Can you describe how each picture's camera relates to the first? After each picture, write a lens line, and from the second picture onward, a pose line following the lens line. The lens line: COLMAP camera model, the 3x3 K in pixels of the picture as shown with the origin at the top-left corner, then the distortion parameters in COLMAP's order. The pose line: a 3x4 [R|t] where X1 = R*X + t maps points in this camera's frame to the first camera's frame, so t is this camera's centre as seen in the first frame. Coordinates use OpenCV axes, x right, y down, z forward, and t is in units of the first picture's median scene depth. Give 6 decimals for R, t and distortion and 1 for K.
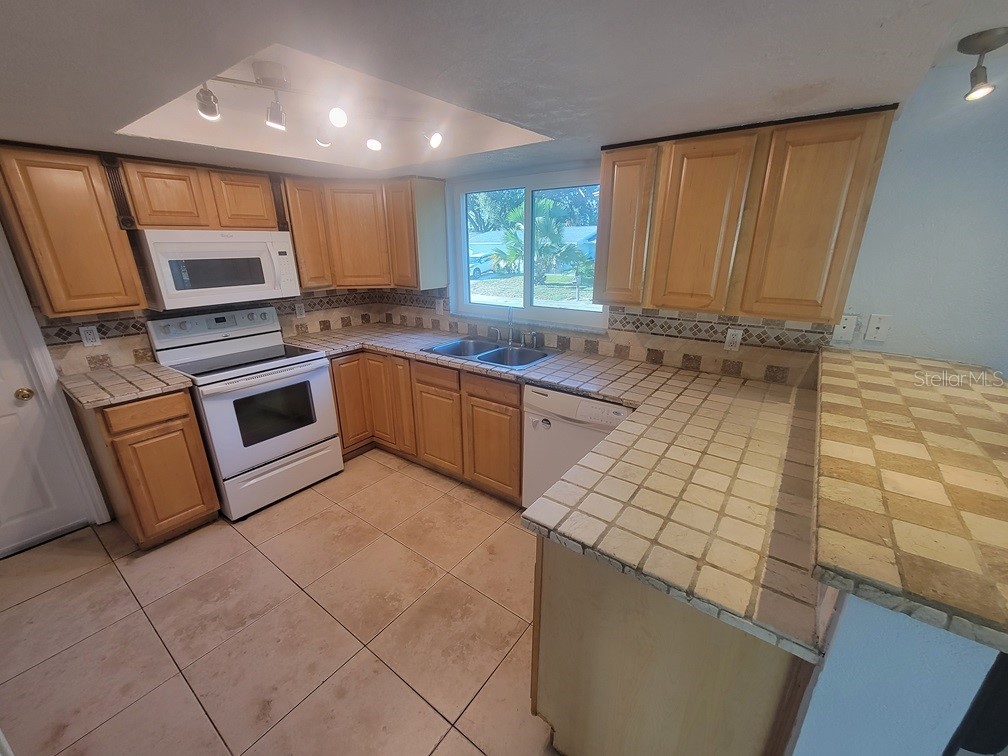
lens RADIAL K [[411.1, 0, 501.1], [0, 411.1, 384.4], [0, 0, 1]] dist [0.002157, -0.001641]
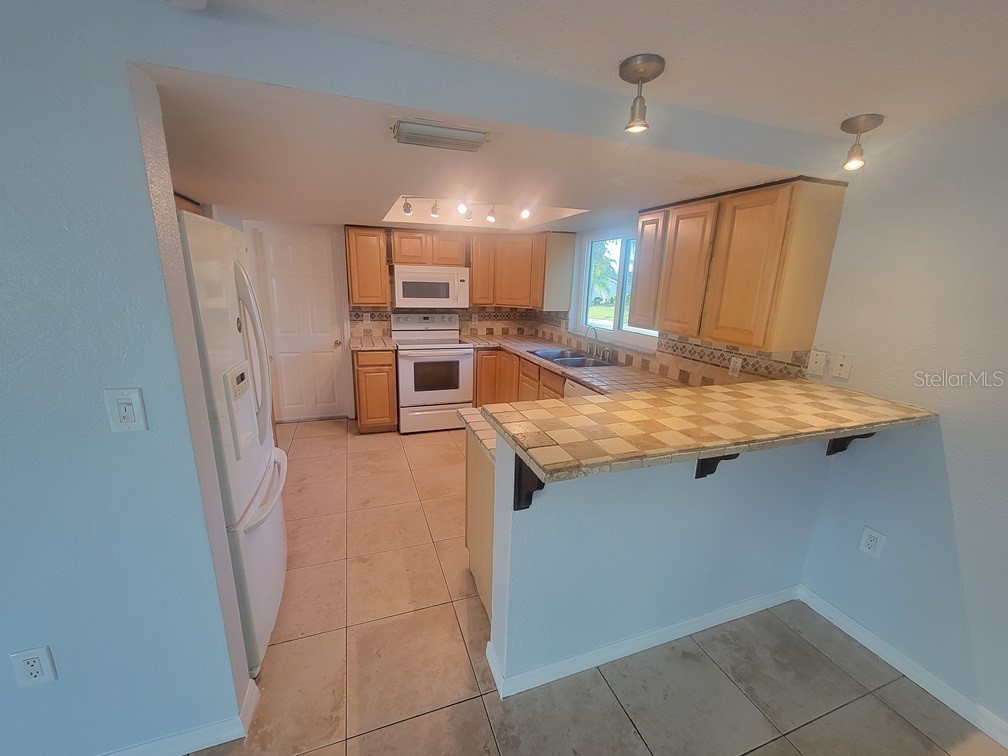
lens RADIAL K [[411.1, 0, 499.0], [0, 411.1, 384.5], [0, 0, 1]] dist [0.002157, -0.001641]
pose [[0.830947, 0.168926, -0.530085, 0.576947], [-0.213452, 0.976674, -0.023357, 0.096342], [0.513775, 0.132556, 0.847623, -0.267171]]
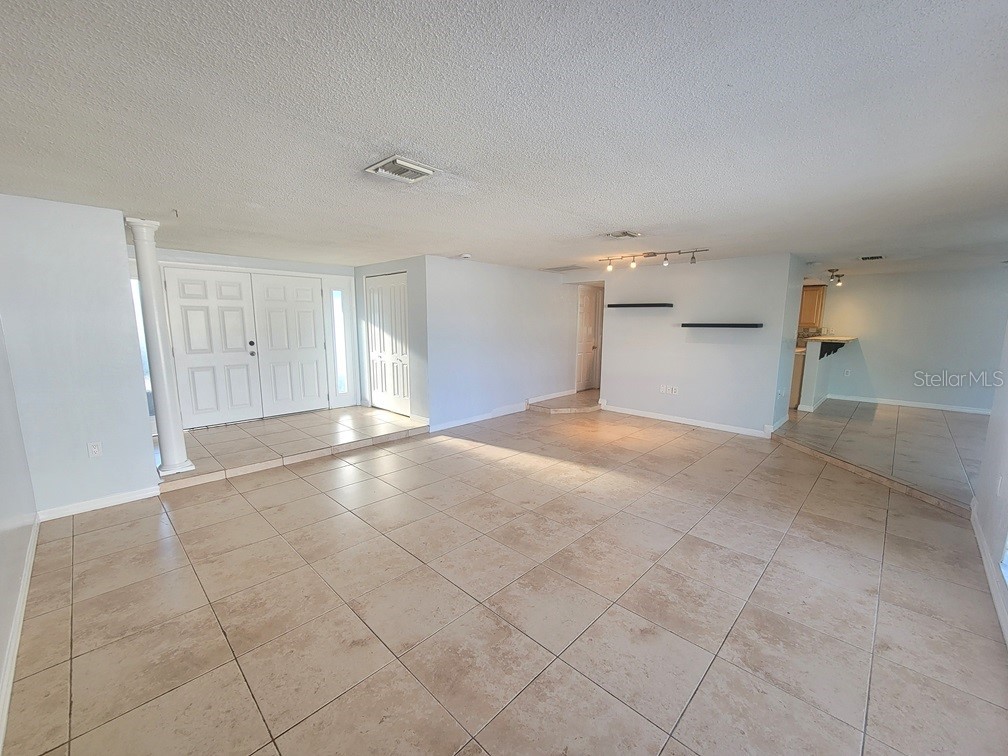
lens RADIAL K [[411.1, 0, 502.8], [0, 411.1, 385.5], [0, 0, 1]] dist [0.002157, -0.001641]
pose [[0.990763, 0.033703, -0.131346, -1.400996], [-0.056731, 0.982798, -0.175752, 1.022494], [0.123164, 0.181580, 0.975633, -2.591946]]
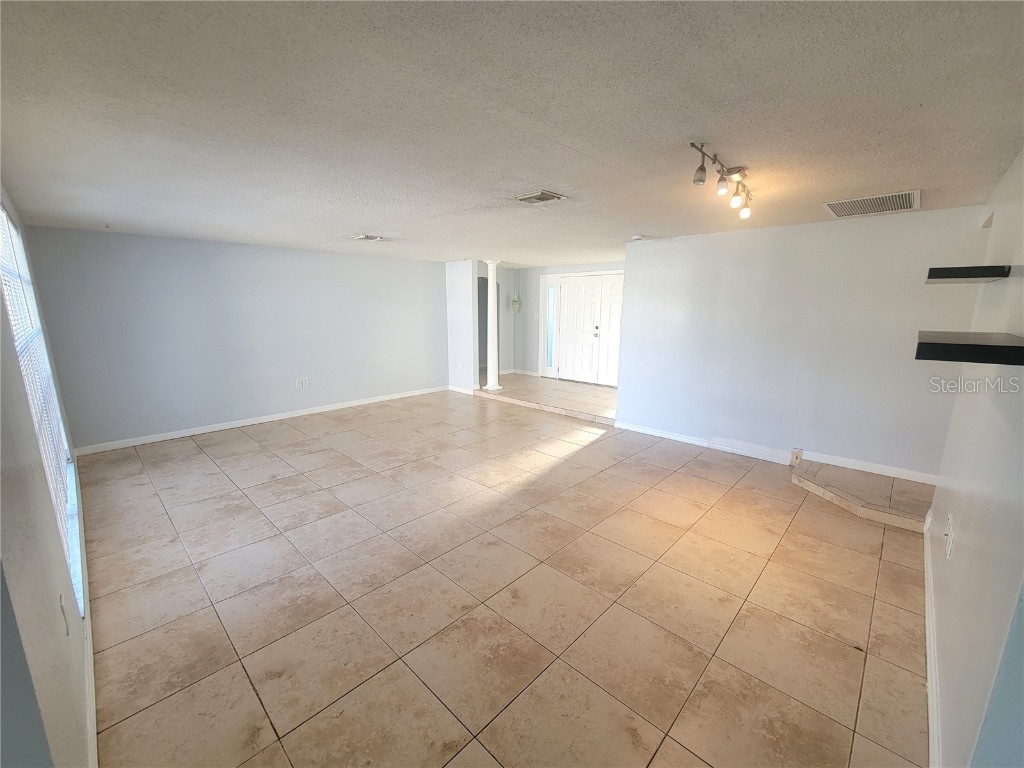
lens RADIAL K [[417.6, 0, 506.1], [0, 417.6, 390.9], [0, 0, 1]] dist [0.002157, -0.001641]
pose [[-0.132725, 0.205837, -0.969544, 0.197580], [-0.329525, 0.913390, 0.239025, 0.353823], [0.934771, 0.351213, -0.053402, -0.814284]]
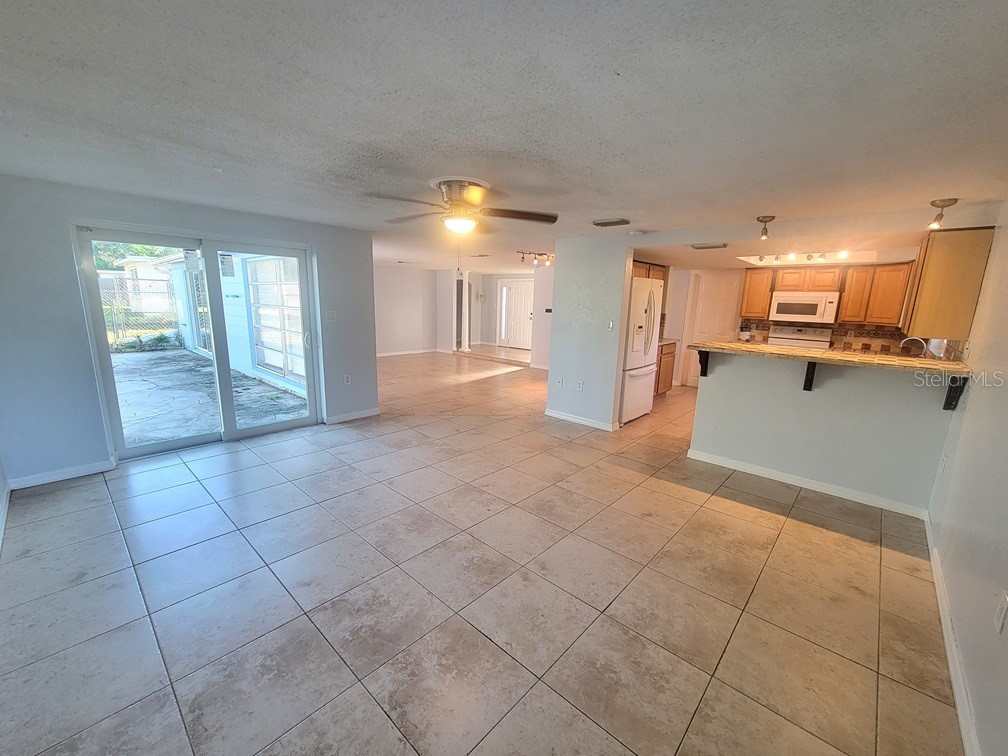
lens RADIAL K [[411.1, 0, 500.9], [0, 411.1, 381.8], [0, 0, 1]] dist [0.002157, -0.001641]
pose [[-0.104782, 0.203843, -0.973380, 2.014444], [-0.351580, 0.907971, 0.227992, 0.185379], [0.930275, 0.366110, -0.023472, -0.420553]]
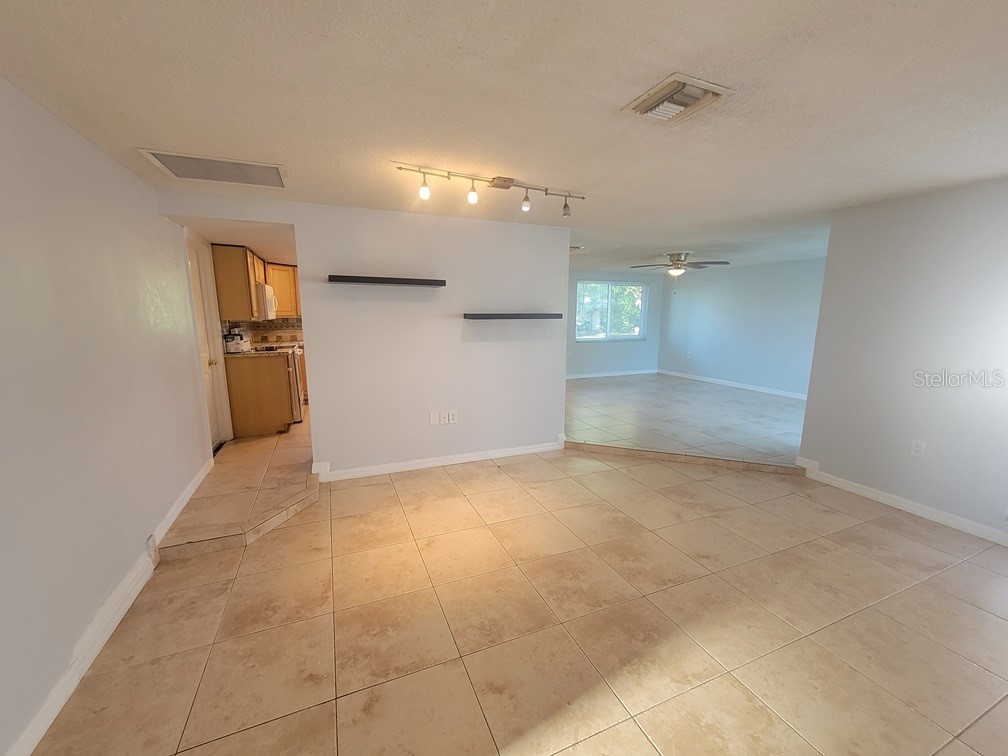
lens RADIAL K [[411.1, 0, 498.9], [0, 411.1, 383.5], [0, 0, 1]] dist [0.002157, -0.001641]
pose [[0.512945, -0.137880, 0.847276, -1.976879], [0.276051, 0.961083, -0.010723, 0.475172], [-0.812824, 0.239392, 0.531045, -1.006596]]
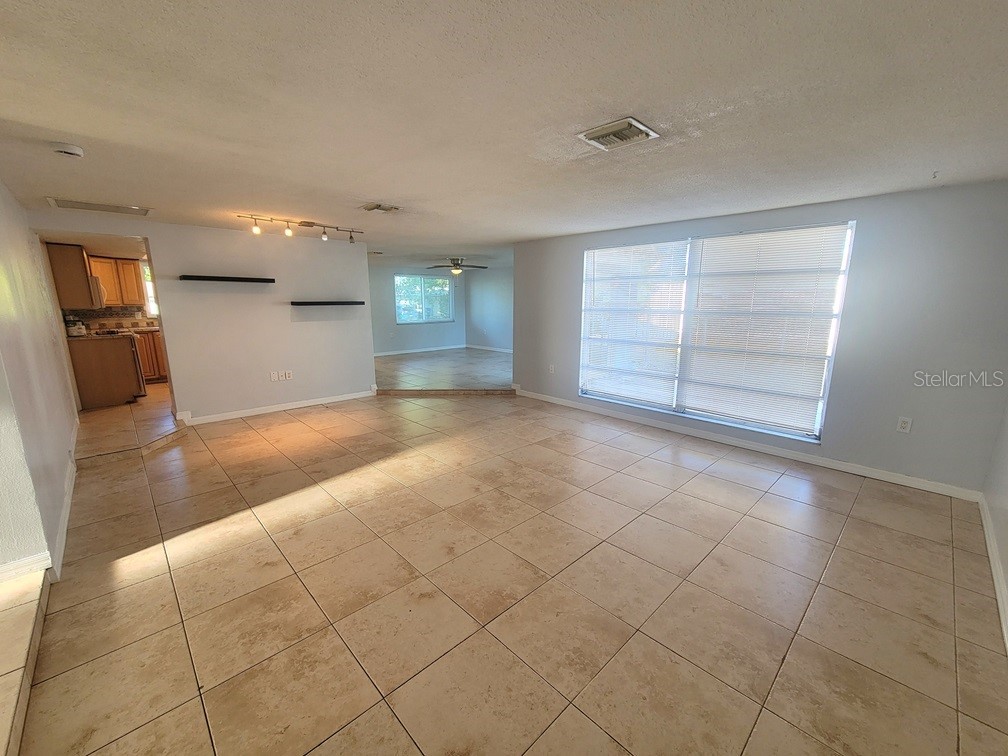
lens RADIAL K [[411.1, 0, 500.6], [0, 411.1, 384.7], [0, 0, 1]] dist [0.002157, -0.001641]
pose [[0.174371, -0.191603, 0.965859, -2.764563], [0.322991, 0.937745, 0.127715, 0.681203], [-0.930200, 0.289693, 0.225402, -1.589650]]
